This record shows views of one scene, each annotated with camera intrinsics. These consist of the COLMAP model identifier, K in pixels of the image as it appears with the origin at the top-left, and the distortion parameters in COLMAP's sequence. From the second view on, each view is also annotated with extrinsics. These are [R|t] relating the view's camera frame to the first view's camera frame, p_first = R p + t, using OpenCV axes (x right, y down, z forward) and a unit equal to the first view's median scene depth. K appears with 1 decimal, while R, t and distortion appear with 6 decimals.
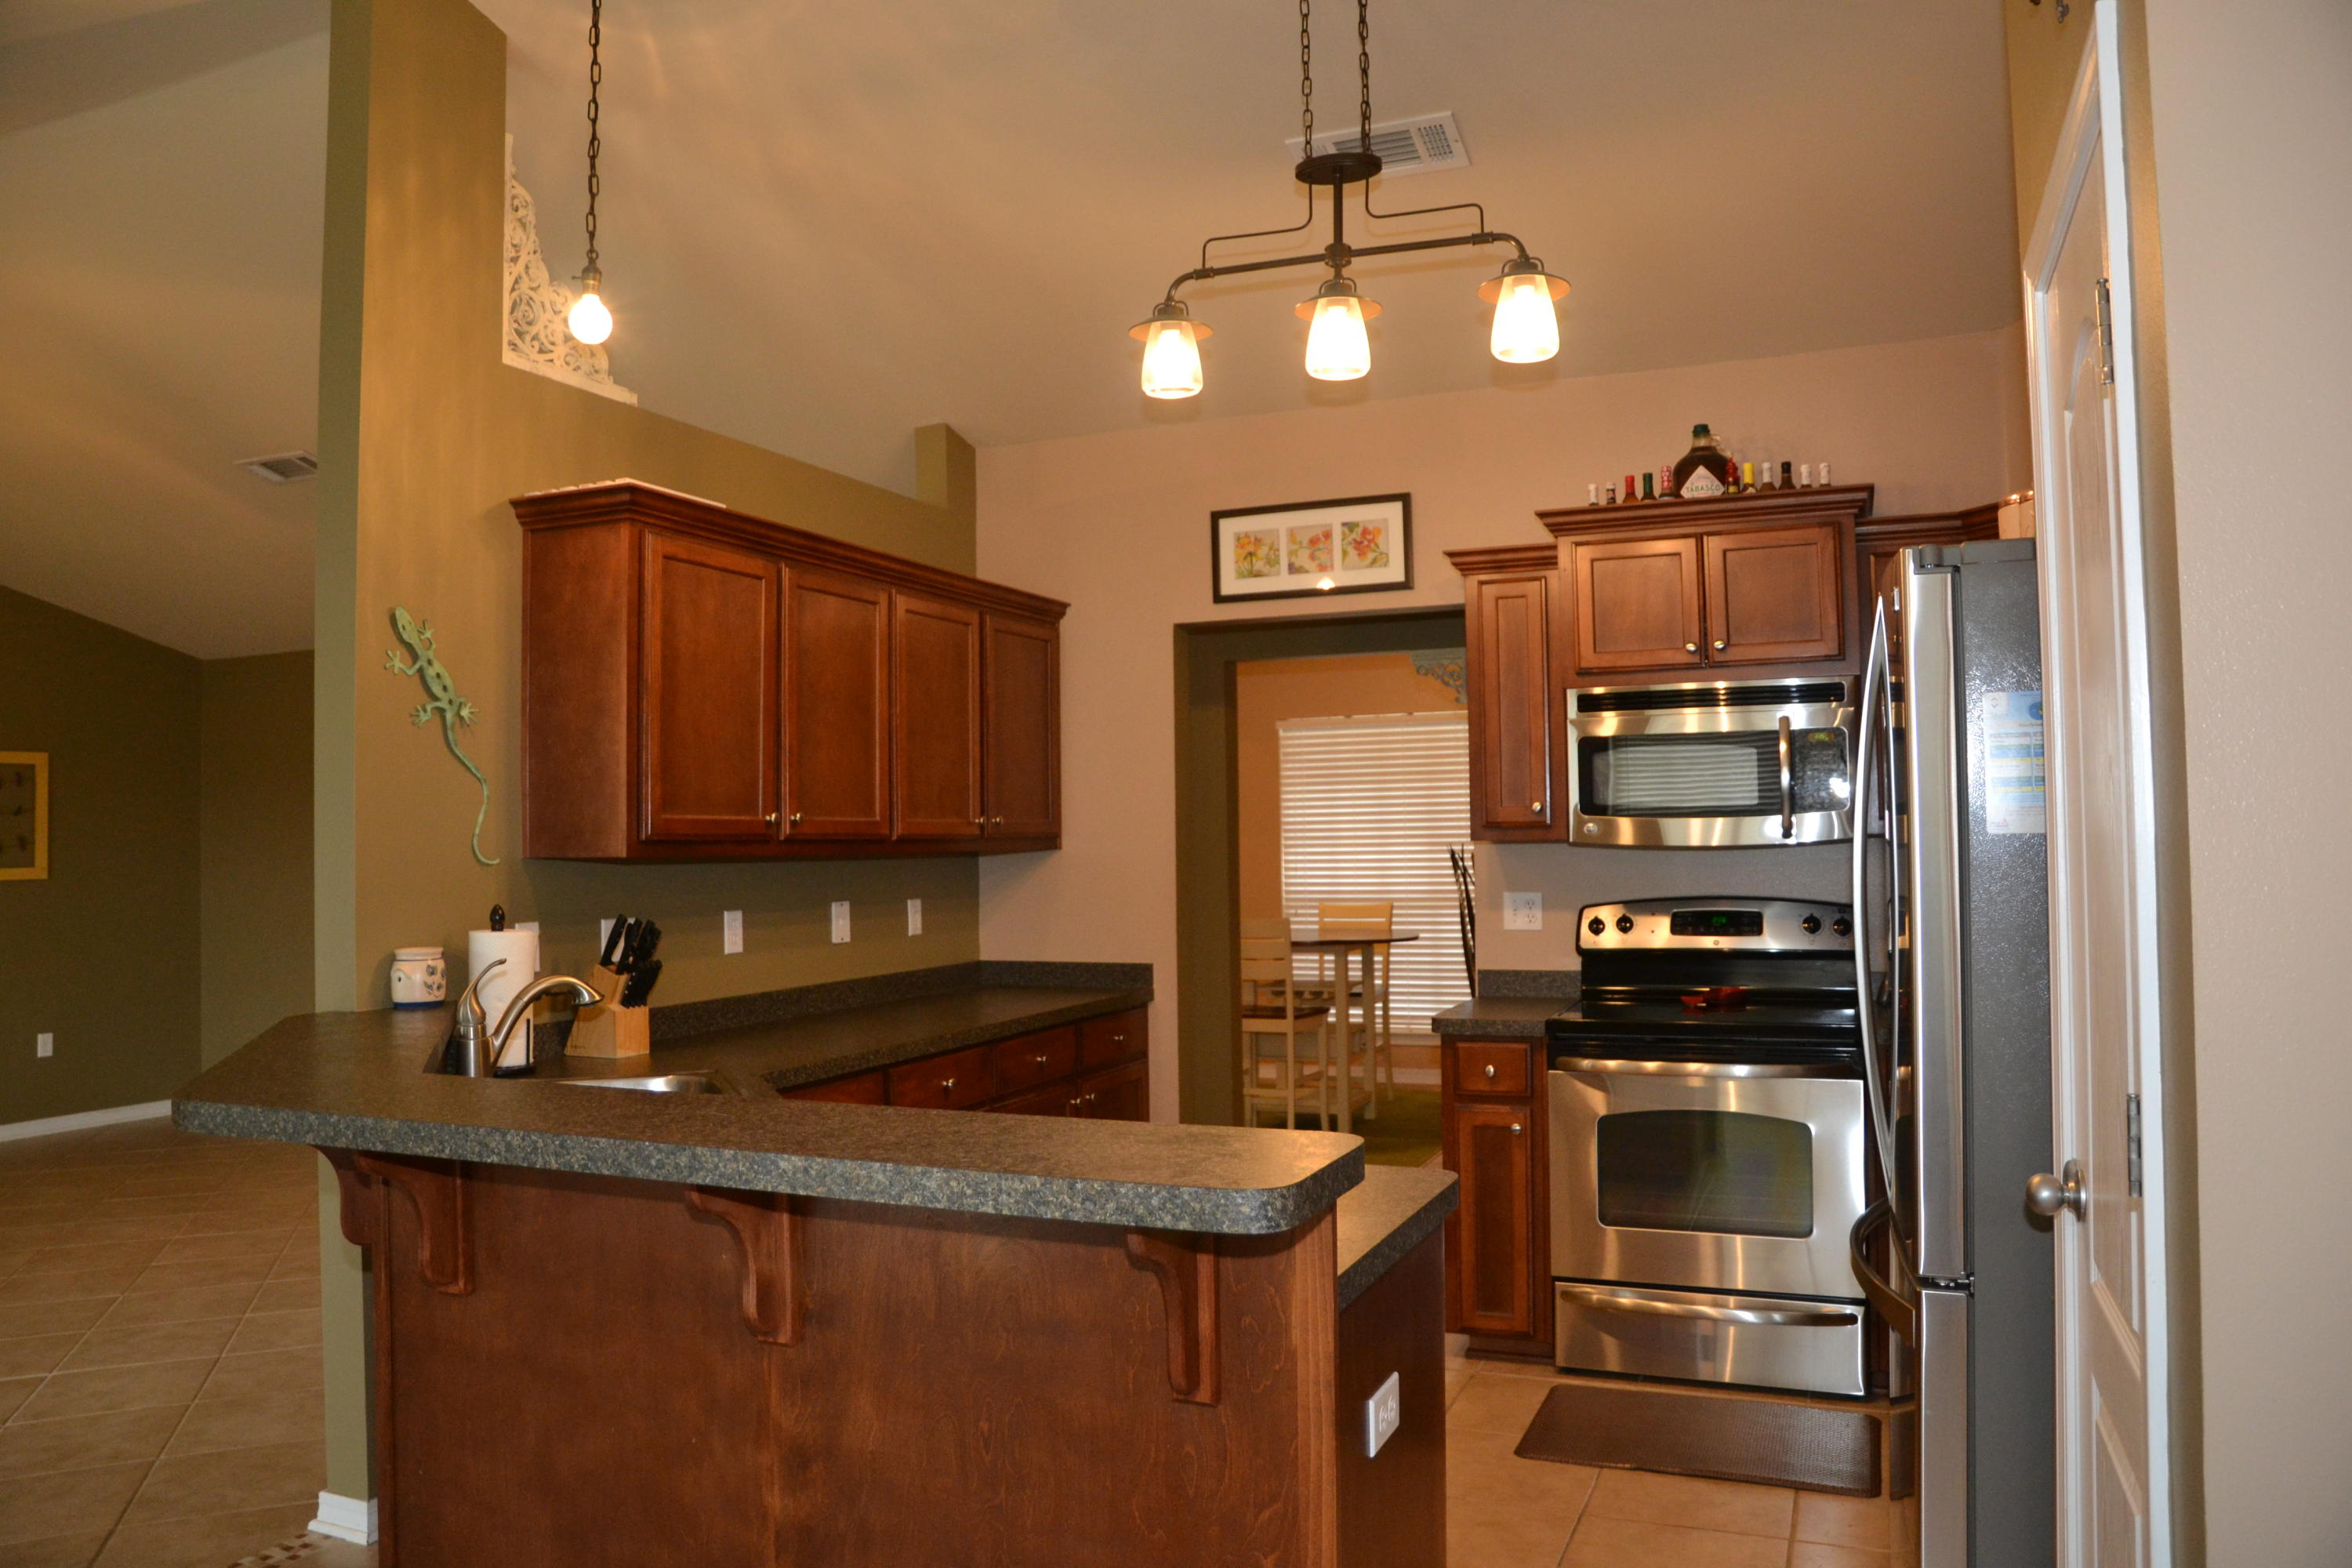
lens RADIAL K [[1644.7, 0, 1179.9], [0, 1644.7, 781.5], [0, 0, 1]] dist [-0.117315, 0.082959]
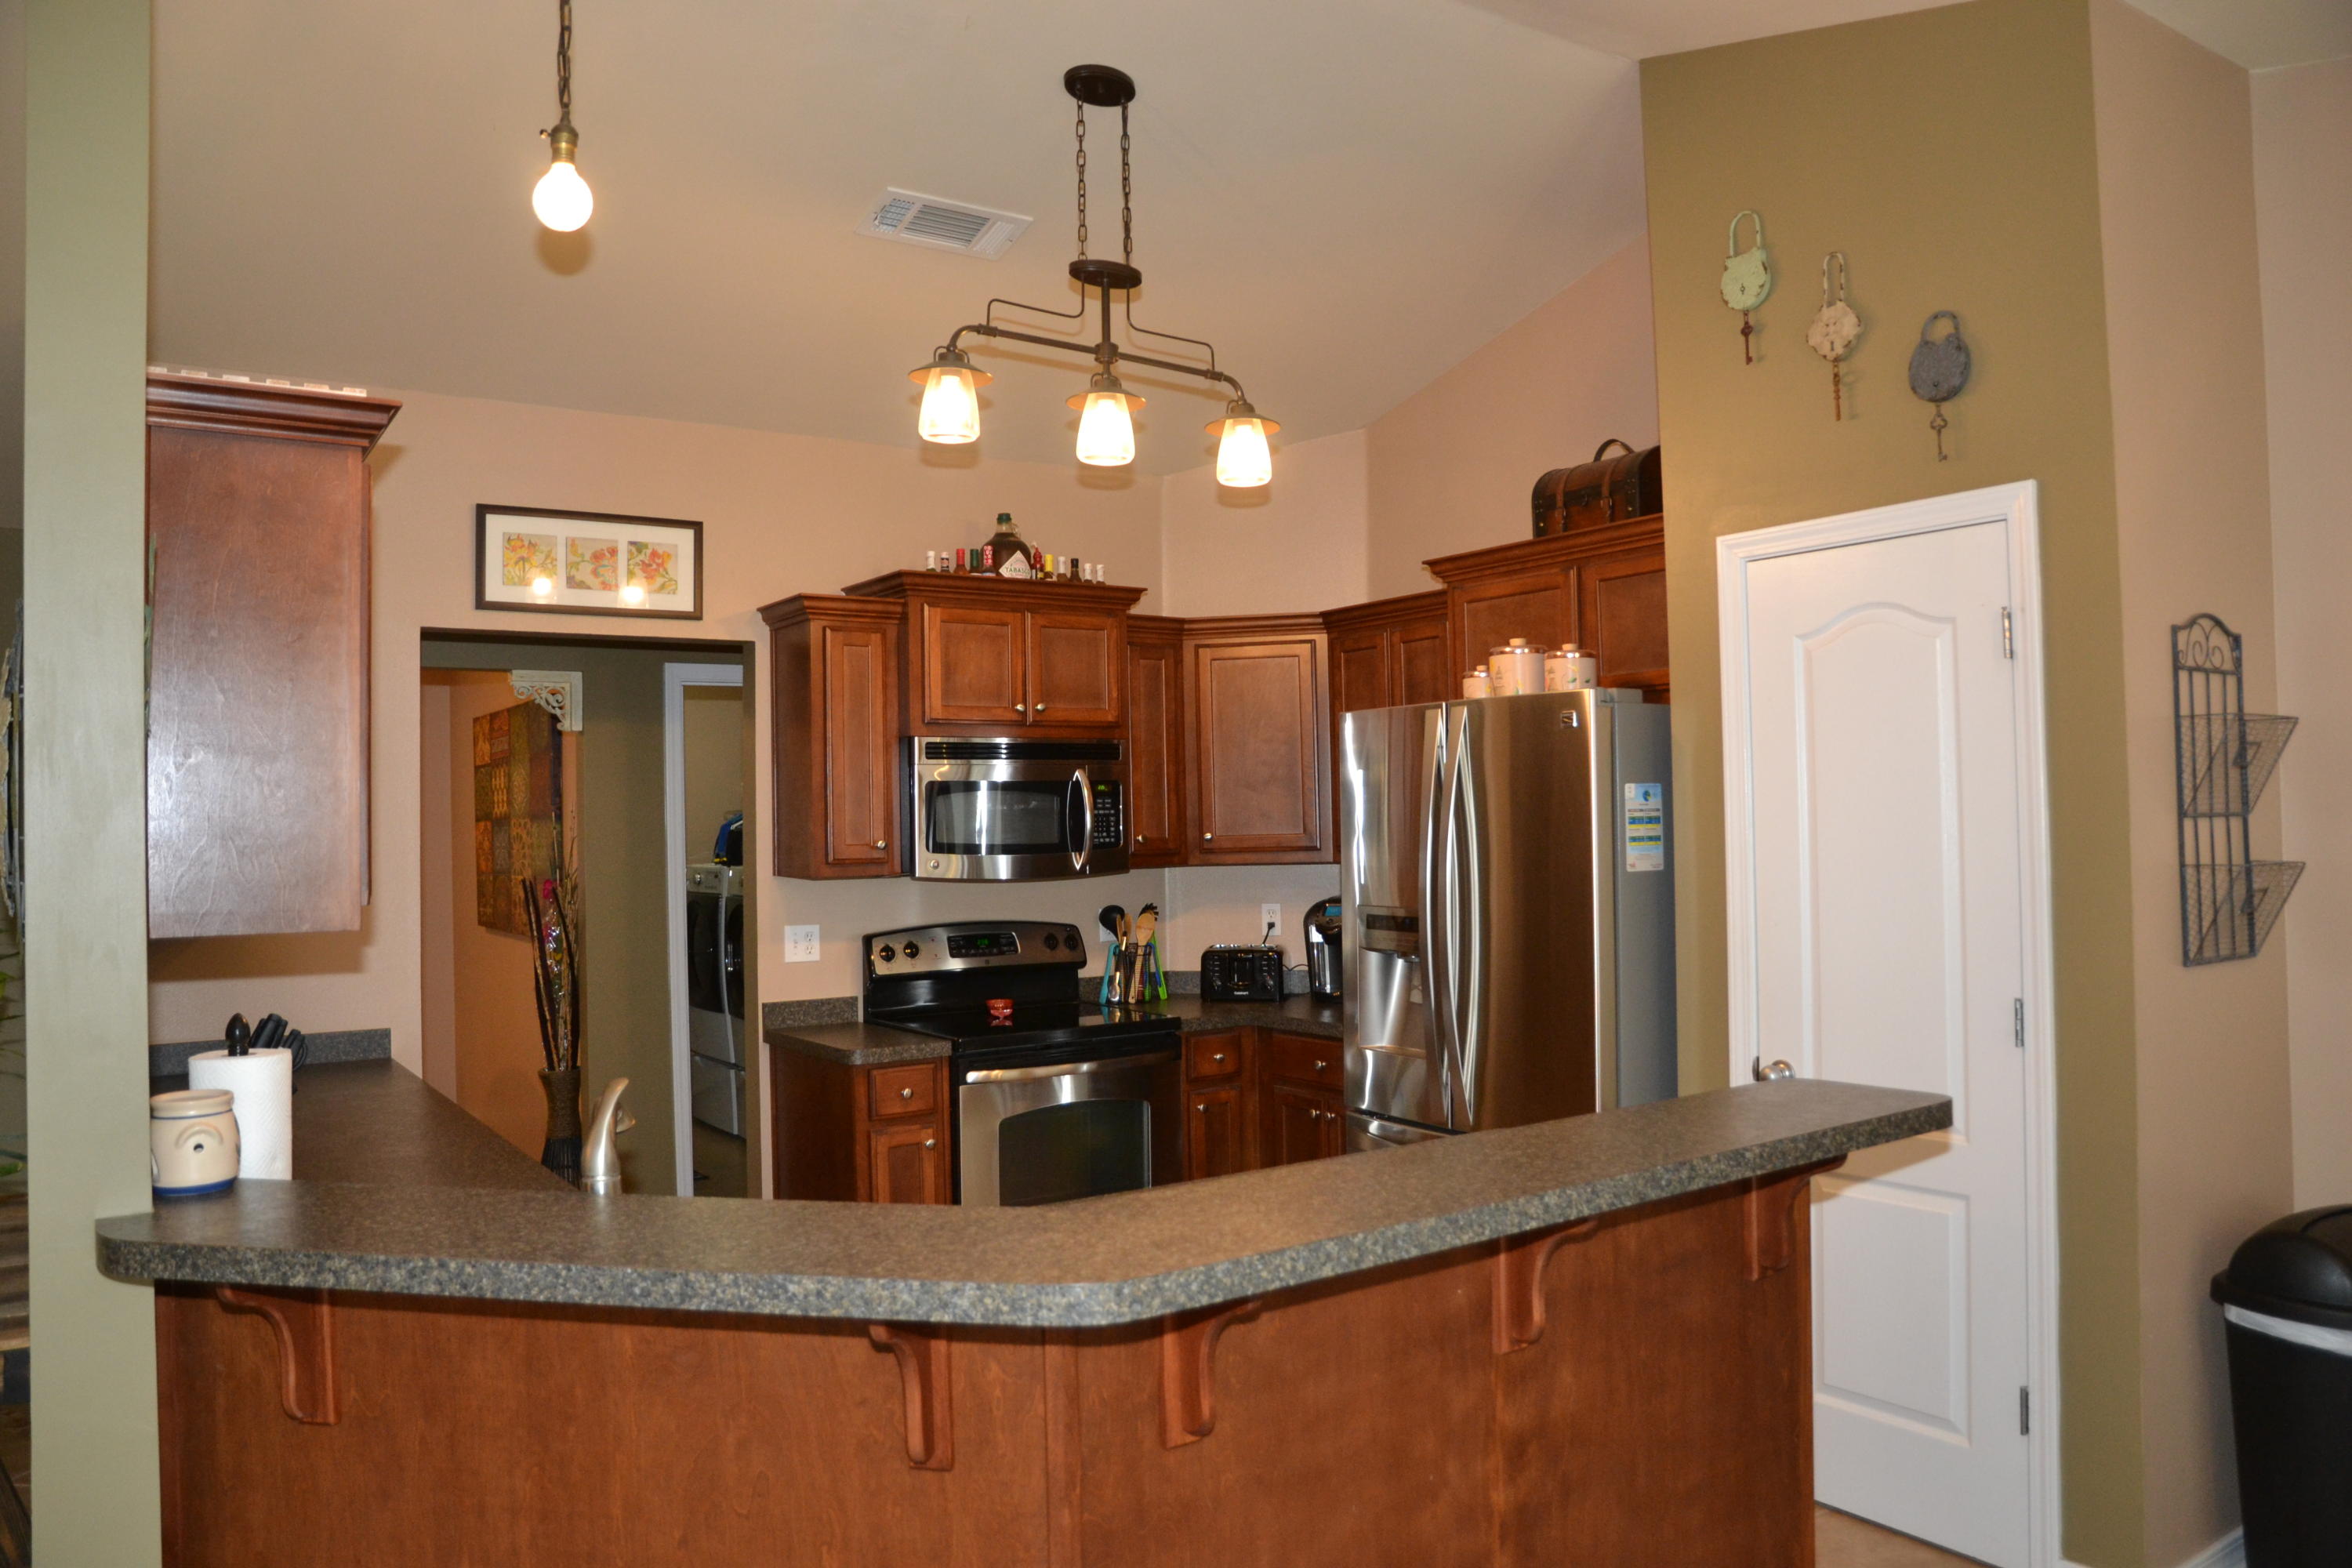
lens RADIAL K [[1644.7, 0, 1179.9], [0, 1644.7, 781.5], [0, 0, 1]] dist [-0.117315, 0.082959]
pose [[0.535089, 0.026496, 0.844380, -0.633349], [-0.019596, 0.999628, -0.018949, -0.009957], [-0.844569, -0.006407, 0.535409, 0.284471]]
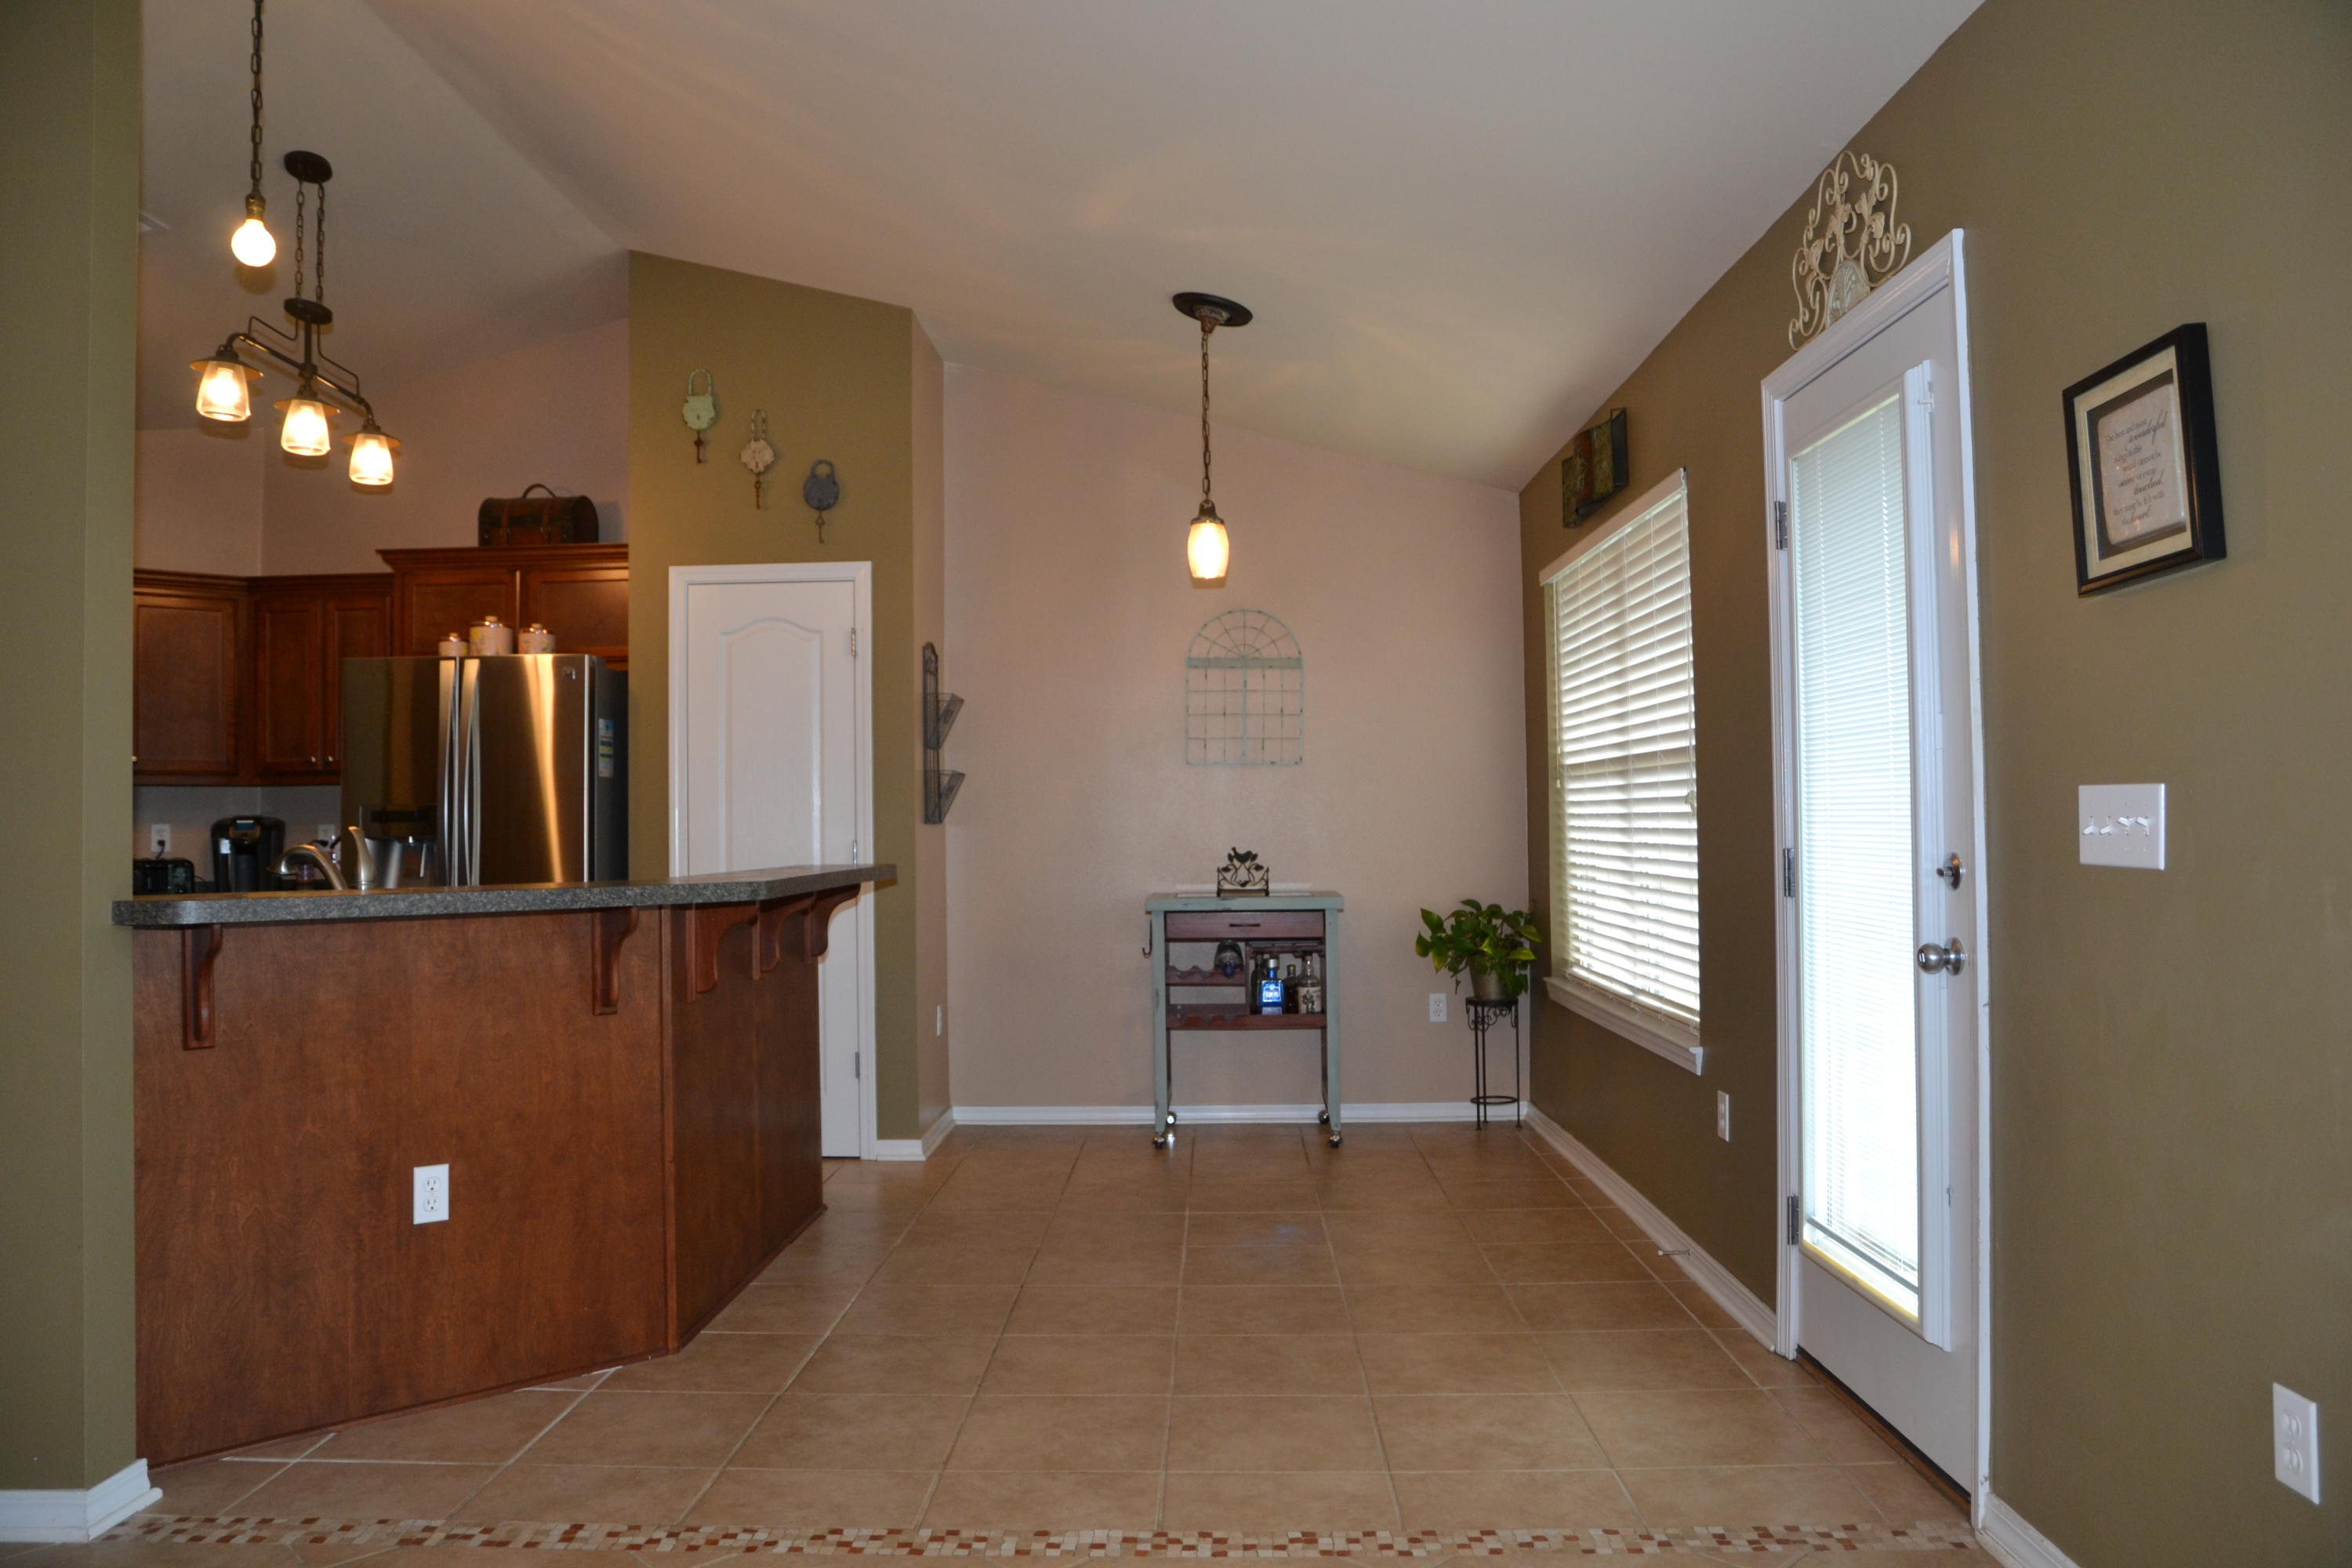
lens RADIAL K [[1644.7, 0, 1179.9], [0, 1644.7, 781.5], [0, 0, 1]] dist [-0.117315, 0.082959]
pose [[-0.378435, 0.046108, 0.924479, -1.202528], [-0.014861, 0.998327, -0.055875, 0.093918], [-0.925509, -0.034884, -0.377117, 0.627956]]
